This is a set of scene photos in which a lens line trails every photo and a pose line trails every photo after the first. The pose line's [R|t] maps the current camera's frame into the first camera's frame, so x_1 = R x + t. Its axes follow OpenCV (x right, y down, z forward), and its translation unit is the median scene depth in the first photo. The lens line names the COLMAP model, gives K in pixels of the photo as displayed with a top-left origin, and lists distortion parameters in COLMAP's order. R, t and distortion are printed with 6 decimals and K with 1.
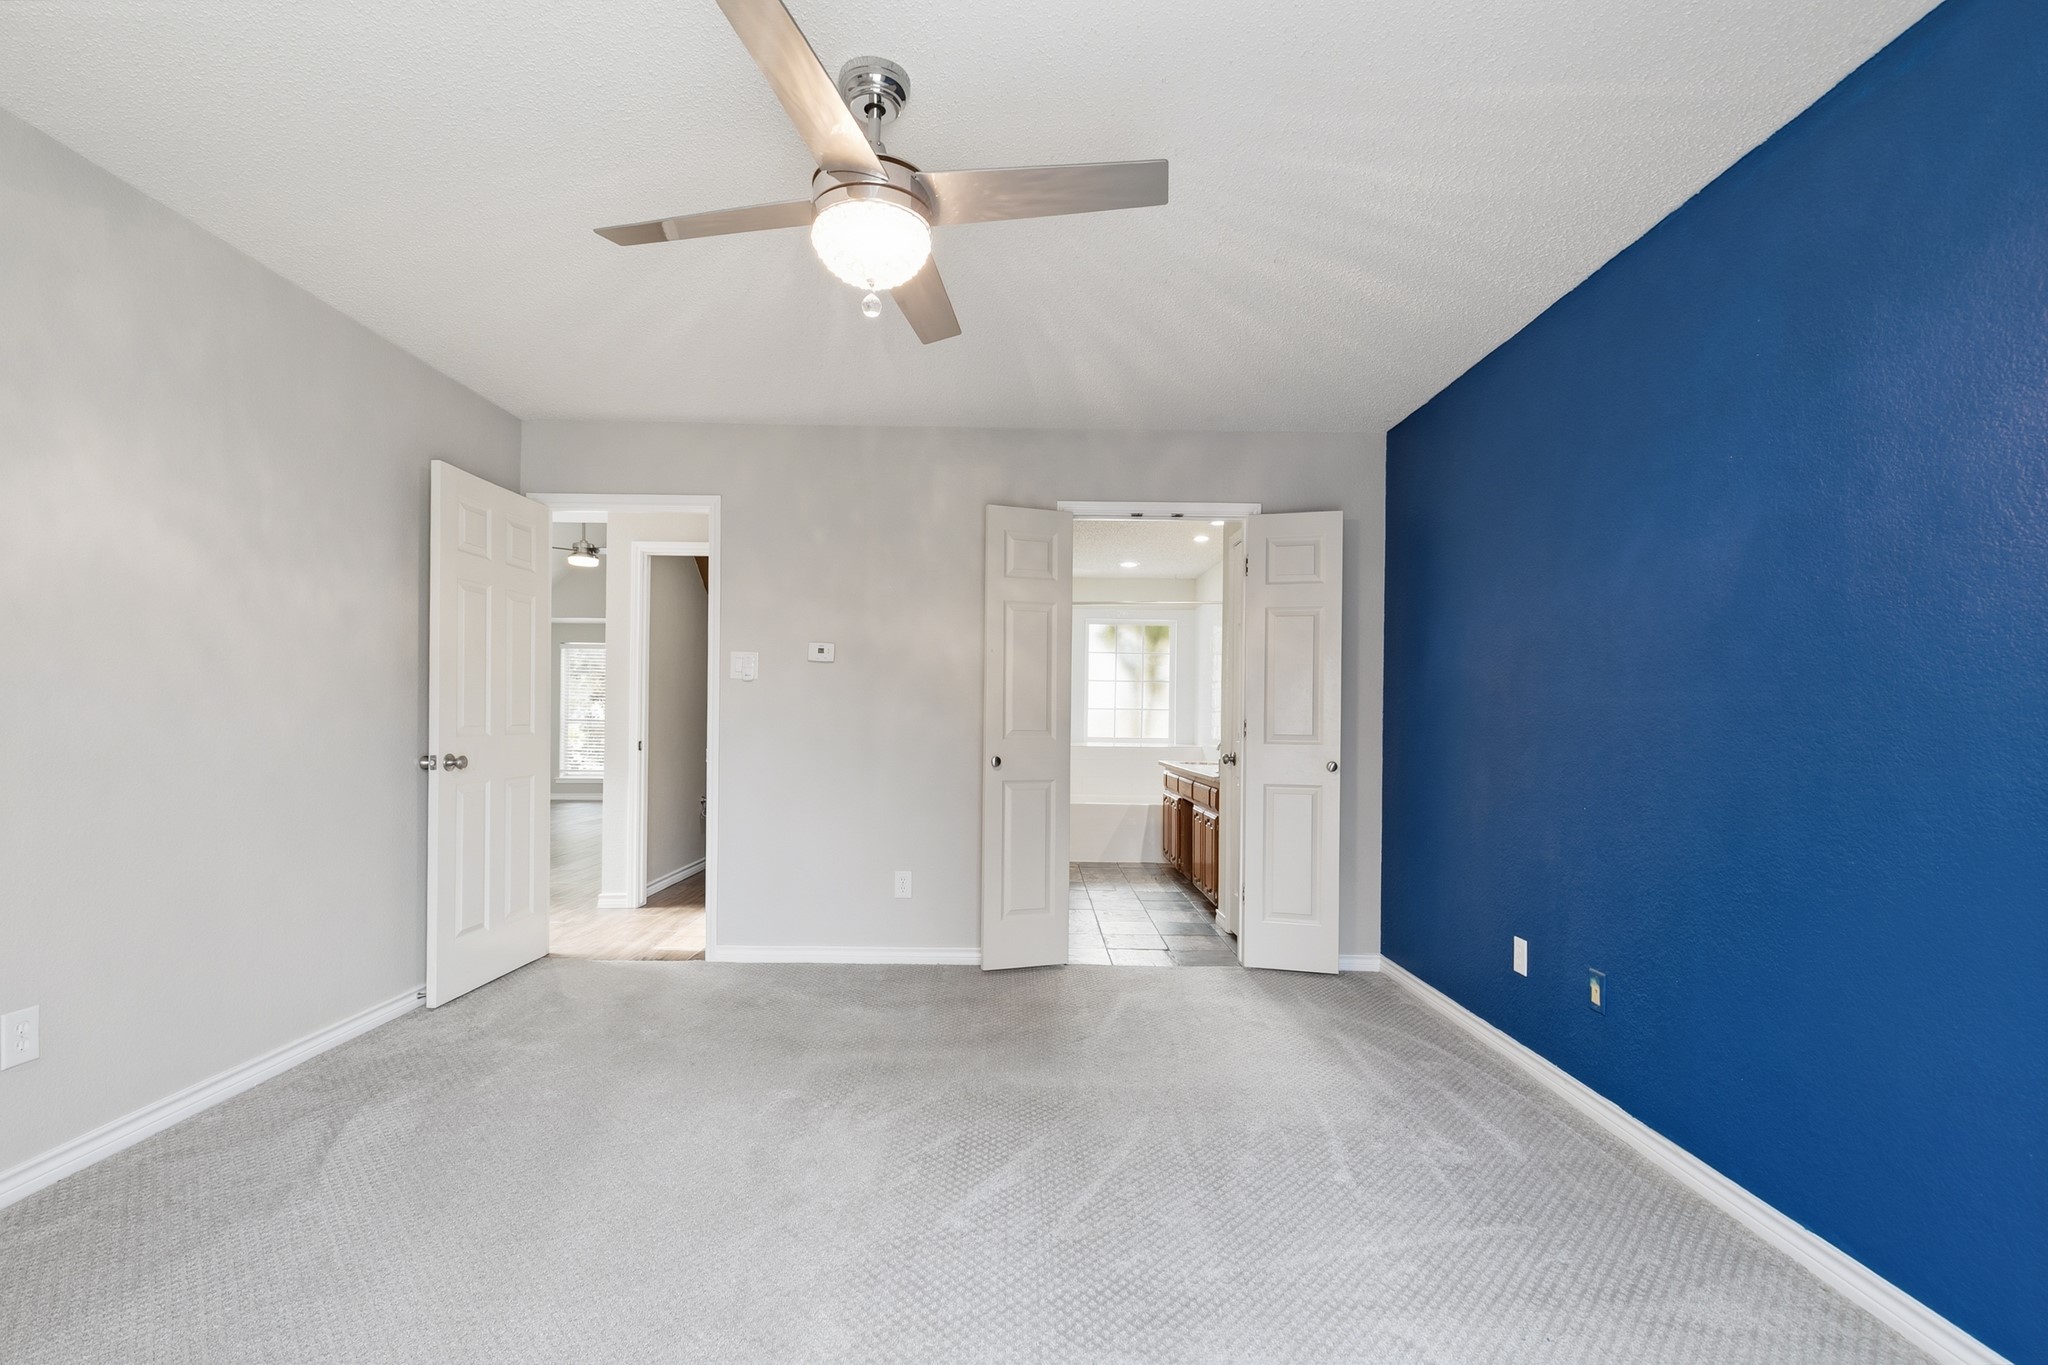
lens RADIAL K [[925.9, 0, 1016.8], [0, 925.9, 687.8], [0, 0, 1]] dist [0.004812, -0.000083]
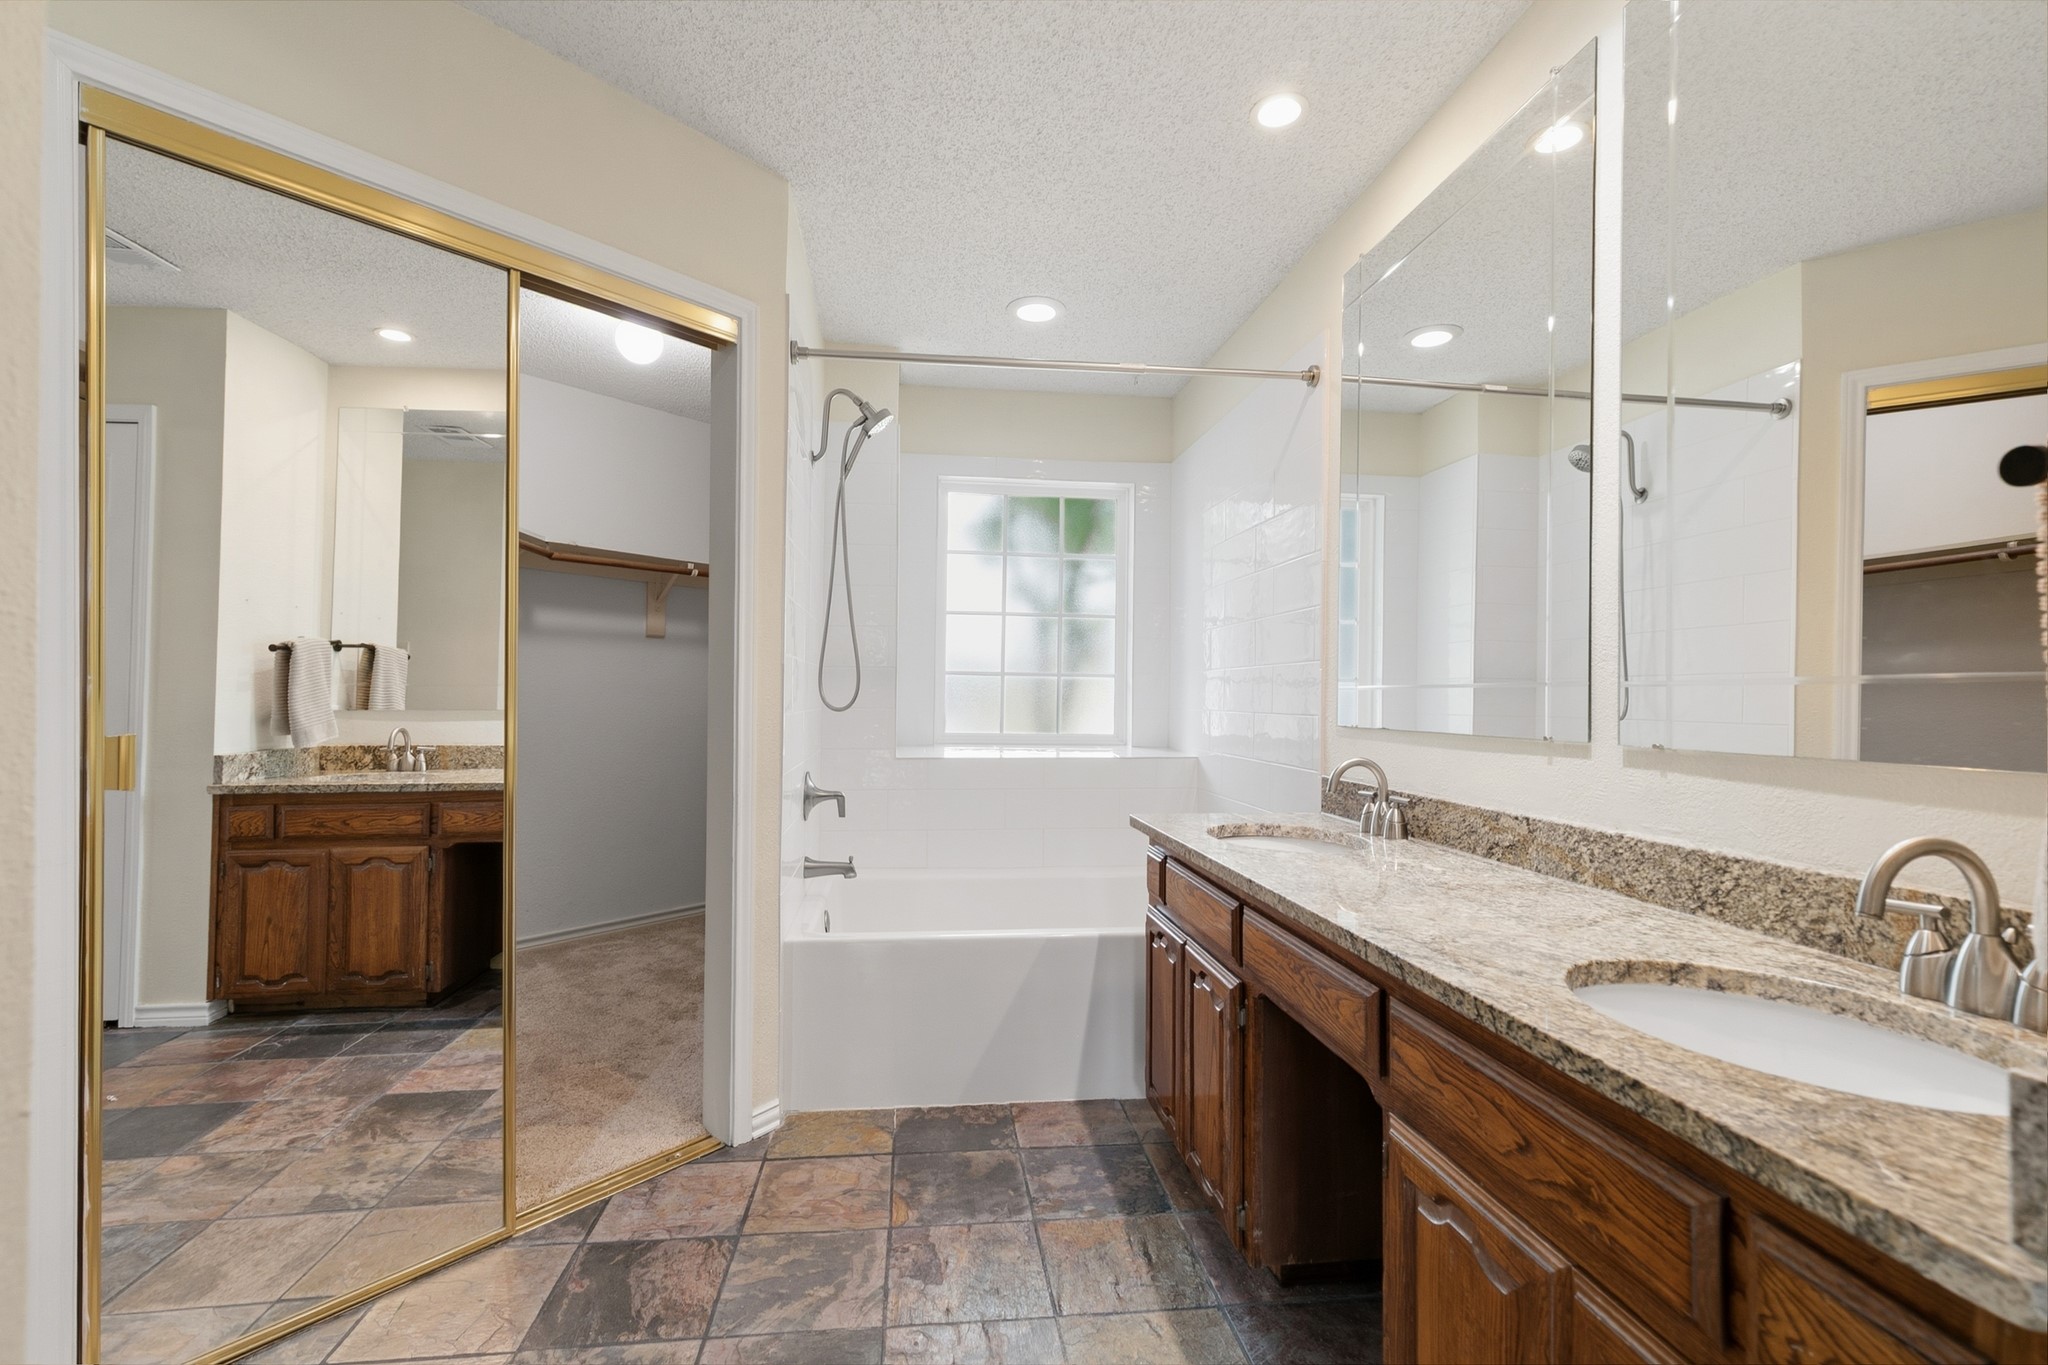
lens RADIAL K [[925.9, 0, 1016.8], [0, 925.9, 687.8], [0, 0, 1]] dist [0.004812, -0.000083]
pose [[0.991944, 0.001451, 0.126665, 0.055095], [-0.005198, 0.999558, 0.029256, 0.017118], [-0.126567, -0.029679, 0.991514, 0.547660]]
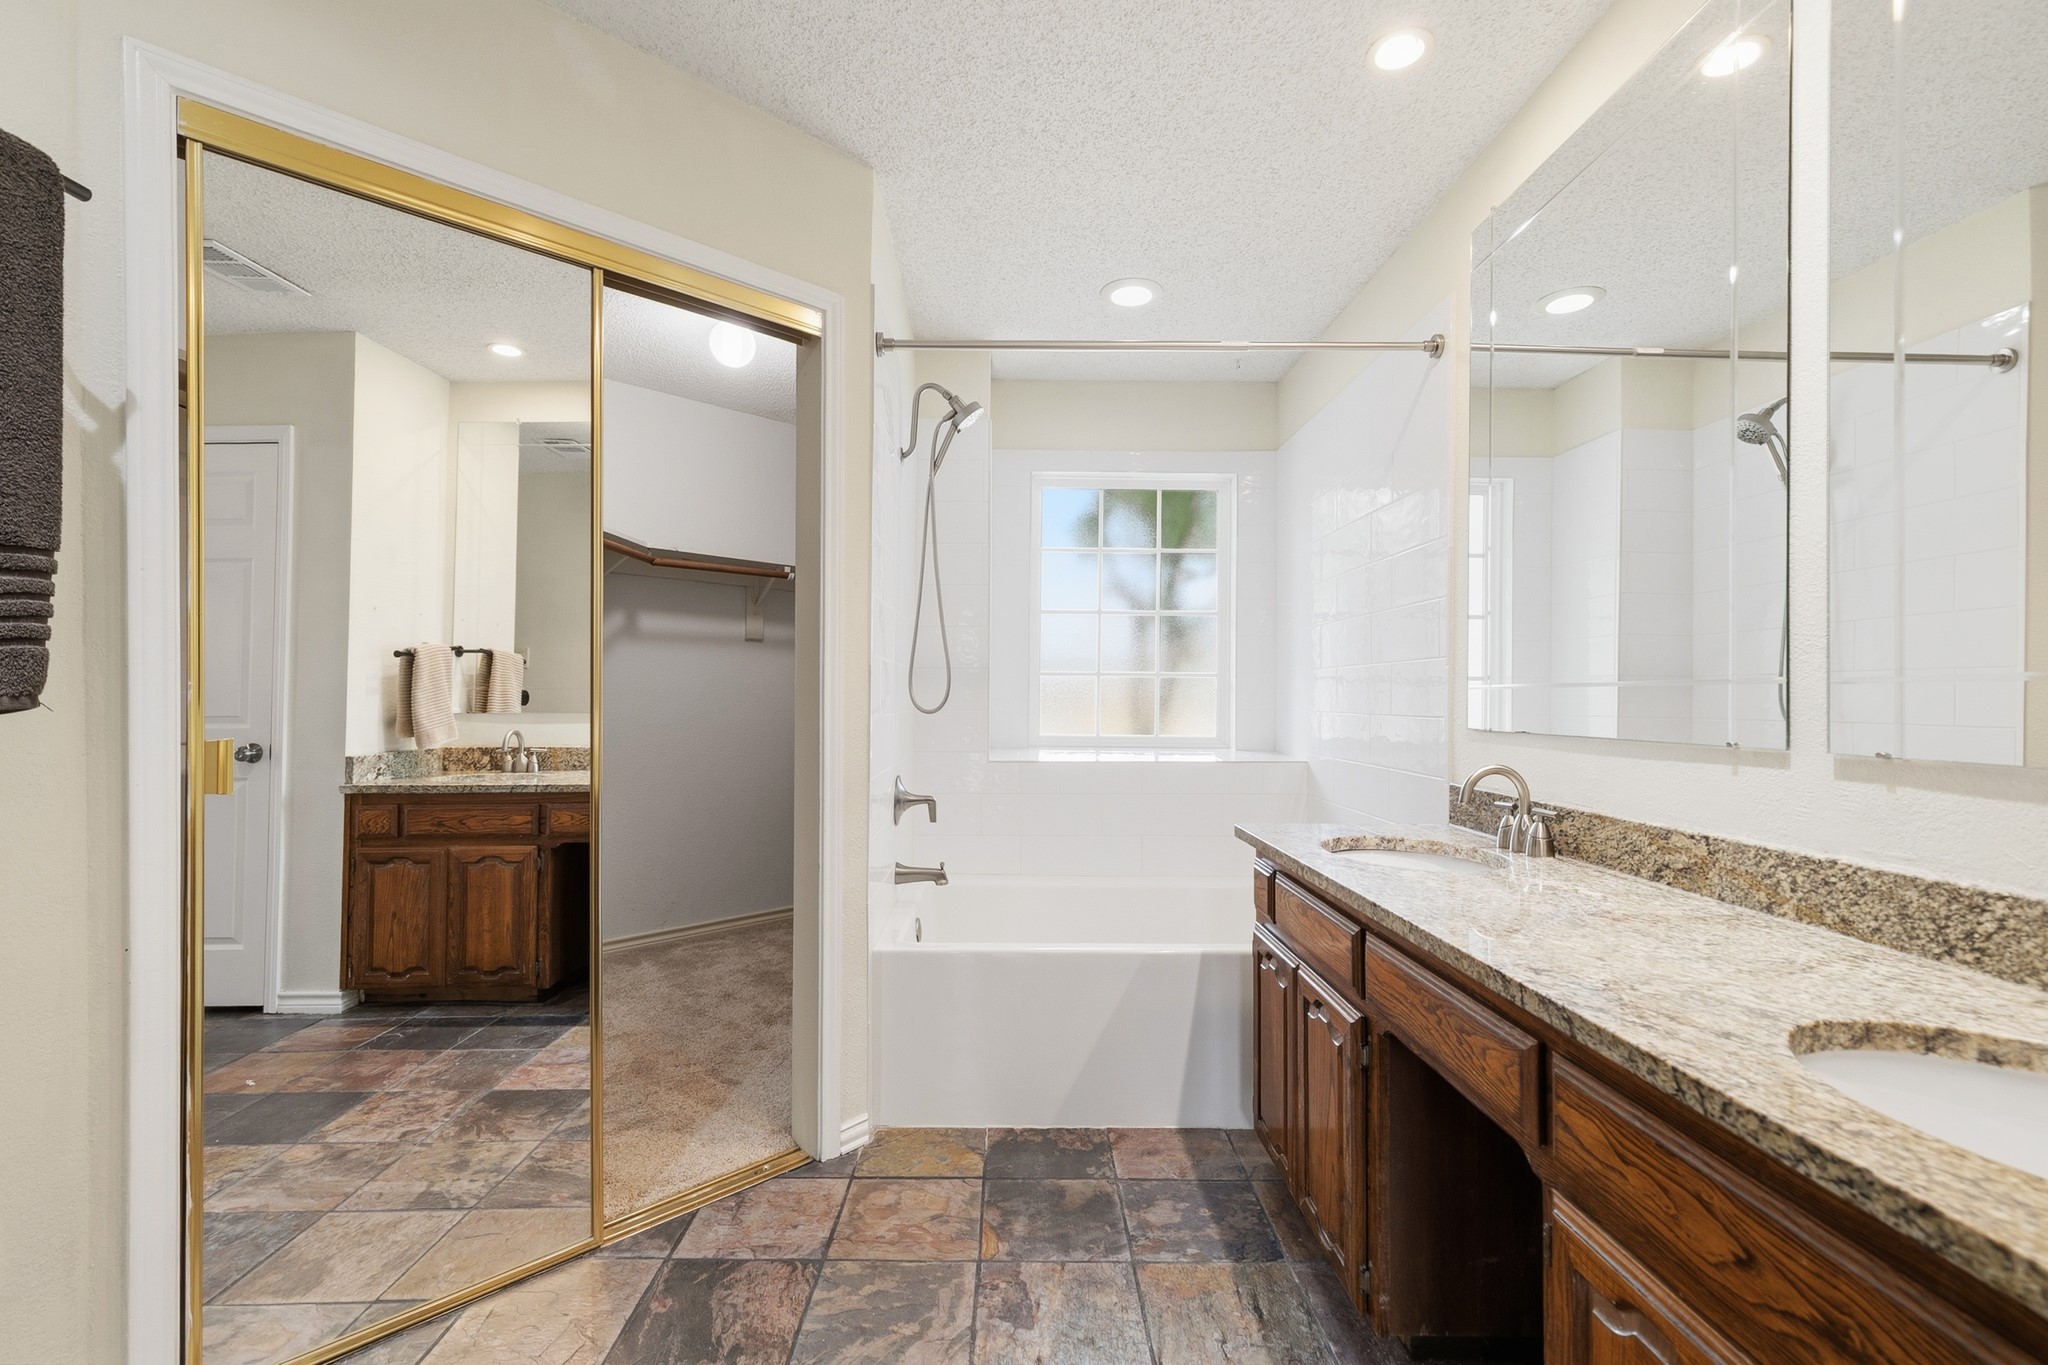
lens RADIAL K [[925.9, 0, 1016.8], [0, 925.9, 687.8], [0, 0, 1]] dist [0.004812, -0.000083]
pose [[0.999789, -0.003425, 0.020266, 0.057982], [0.002852, 0.999598, 0.028212, 0.017500], [-0.020354, -0.028148, 0.999397, 0.561268]]
